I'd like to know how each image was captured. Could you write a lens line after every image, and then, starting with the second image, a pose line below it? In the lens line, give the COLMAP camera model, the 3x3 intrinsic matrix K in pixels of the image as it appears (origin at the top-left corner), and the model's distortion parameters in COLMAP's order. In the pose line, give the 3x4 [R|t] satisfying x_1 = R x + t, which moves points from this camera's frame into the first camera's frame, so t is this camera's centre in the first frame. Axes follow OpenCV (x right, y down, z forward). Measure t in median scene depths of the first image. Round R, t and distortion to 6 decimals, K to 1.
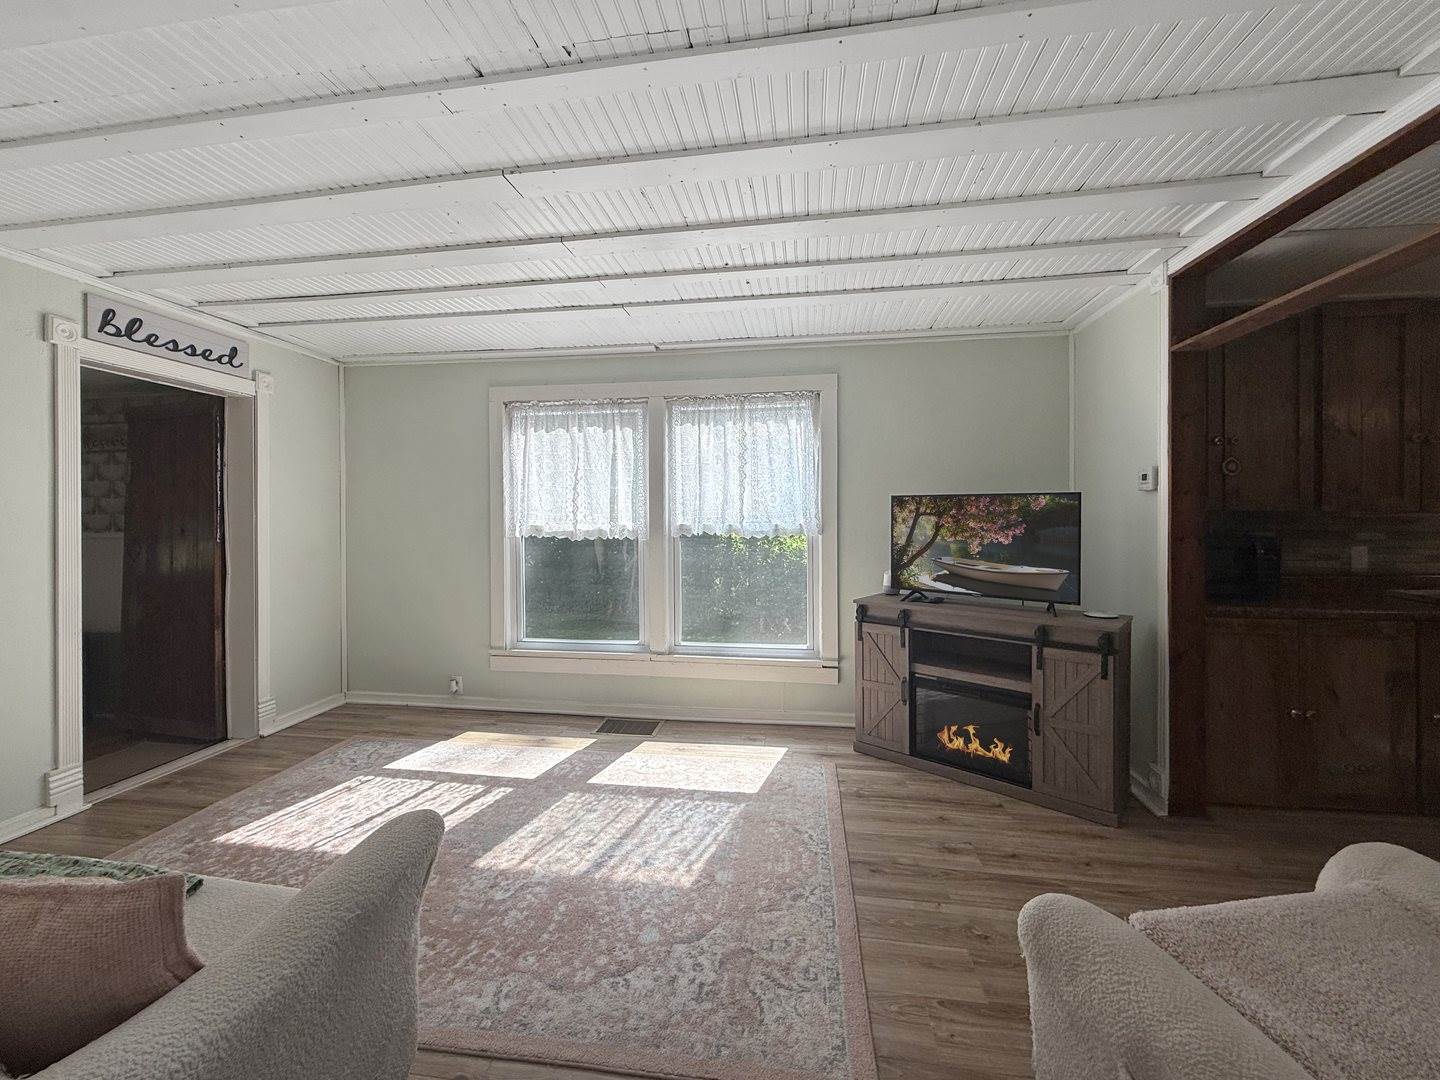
lens RADIAL K [[590.3, 0, 708.7], [0, 590.3, 520.0], [0, 0, 1]] dist [-0.000101, 0.000096]
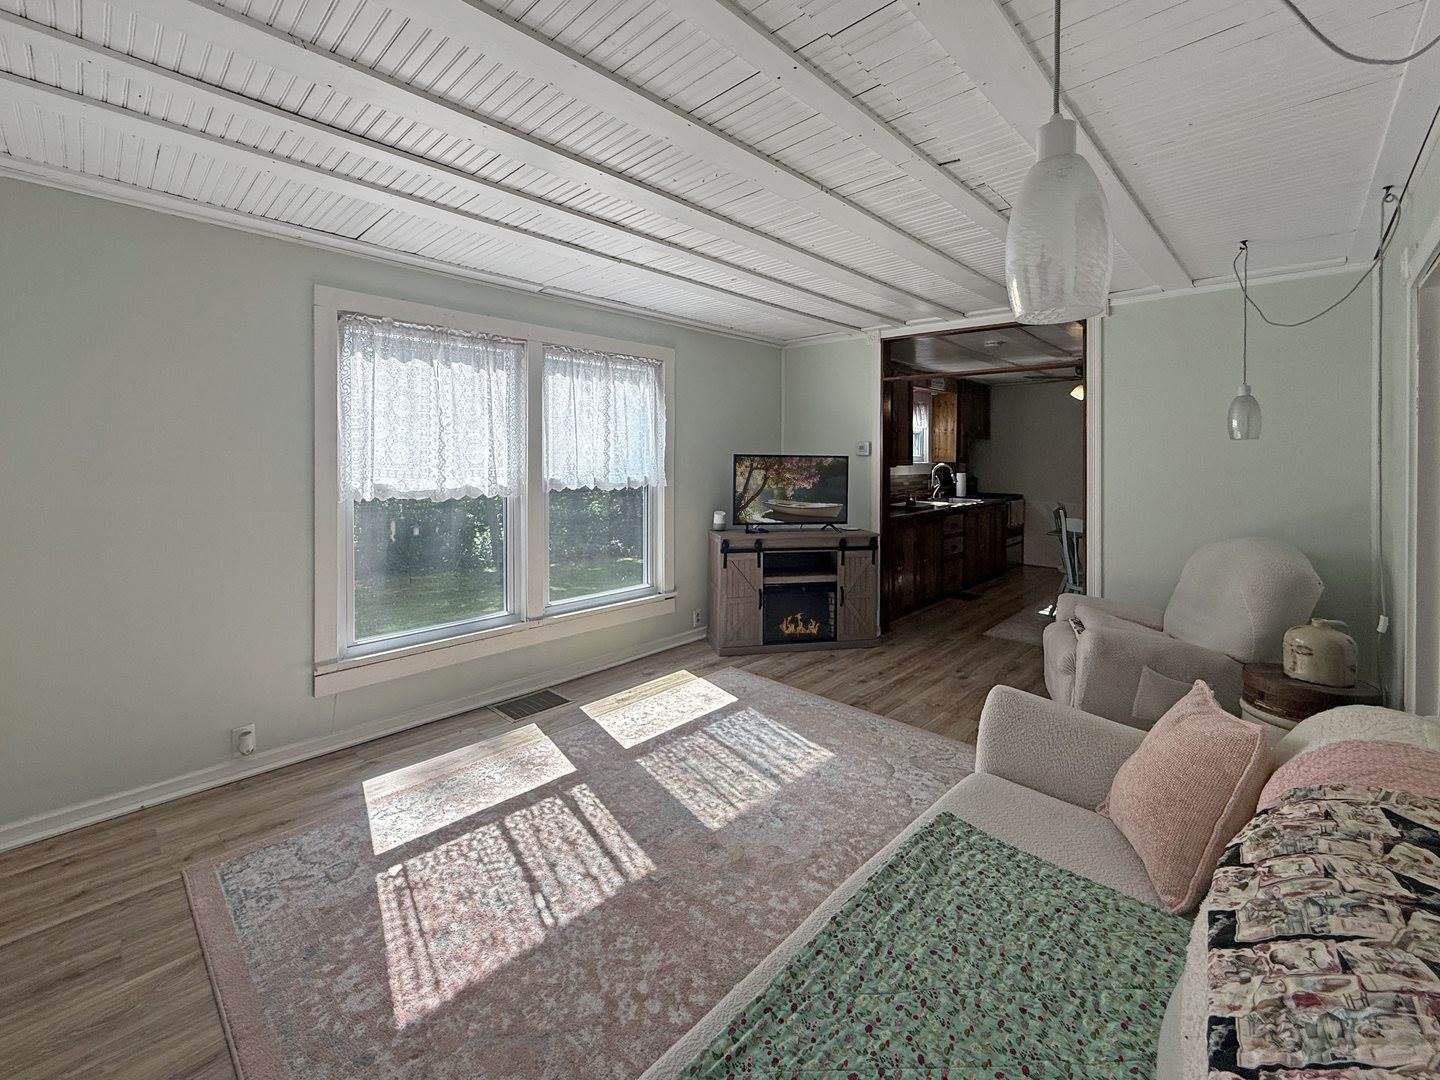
lens RADIAL K [[609.9, 0, 694.0], [0, 609.9, 463.6], [0, 0, 1]] dist [0.000739, 0.000194]
pose [[0.584732, -0.001921, 0.811224, -0.935867], [-0.004026, 0.999978, 0.005269, -0.031230], [-0.811217, -0.006347, 0.584711, 0.316499]]
